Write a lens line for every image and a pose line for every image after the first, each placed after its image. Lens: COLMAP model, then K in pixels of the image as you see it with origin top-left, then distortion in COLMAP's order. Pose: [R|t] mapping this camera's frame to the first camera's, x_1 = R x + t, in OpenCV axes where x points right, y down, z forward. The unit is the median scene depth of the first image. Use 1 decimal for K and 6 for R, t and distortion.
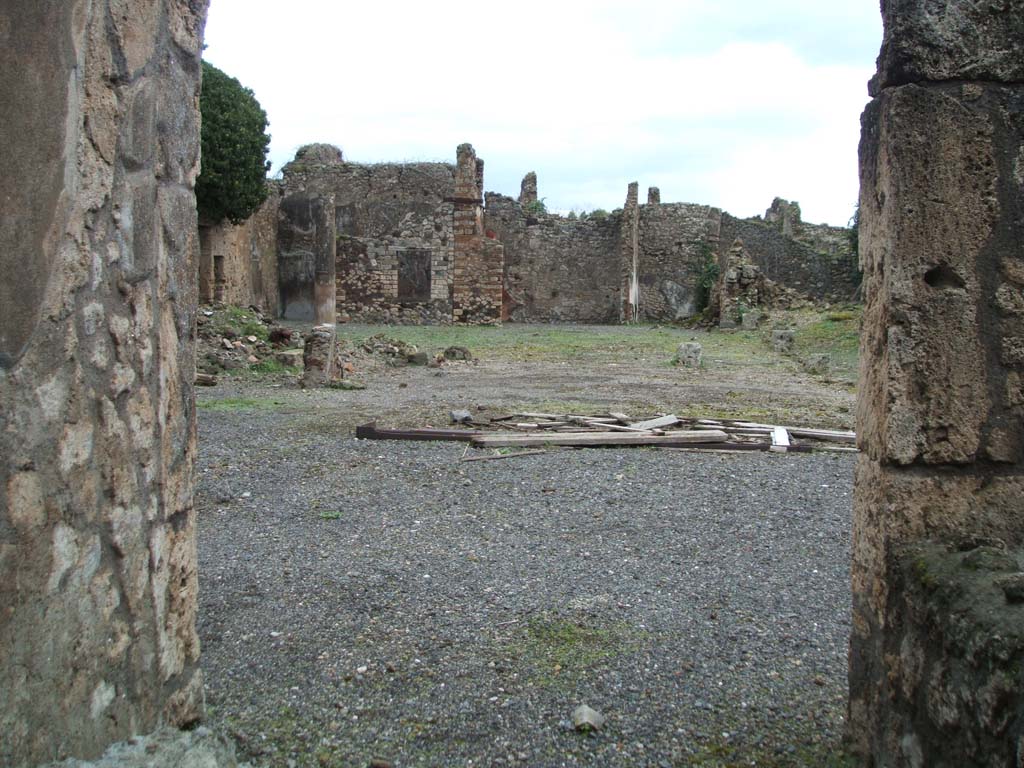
lens RADIAL K [[1165.5, 0, 505.1], [0, 1165.5, 379.8], [0, 0, 1]] dist [-0.109961, 0.000000]
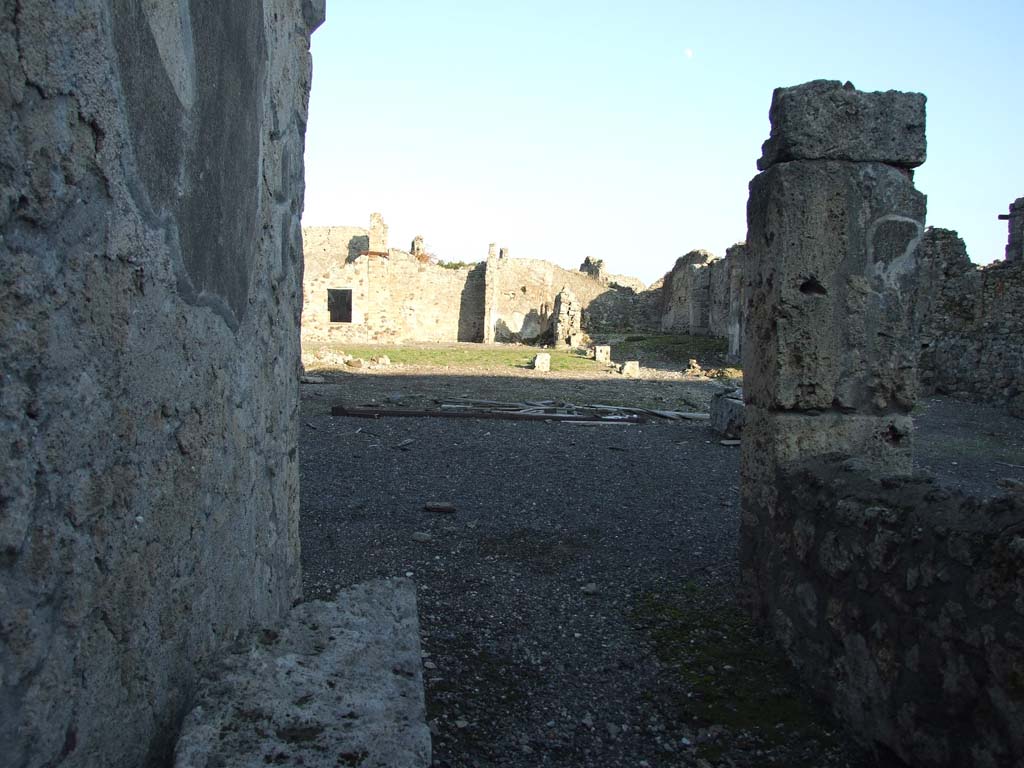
lens RADIAL K [[821.3, 0, 510.8], [0, 821.3, 379.0], [0, 0, 1]] dist [-0.043762, 0.023871]
pose [[0.989644, -0.001687, 0.143532, -0.178342], [0.002538, 0.999980, -0.005740, 0.039330], [-0.143519, 0.006045, 0.989629, -0.029542]]
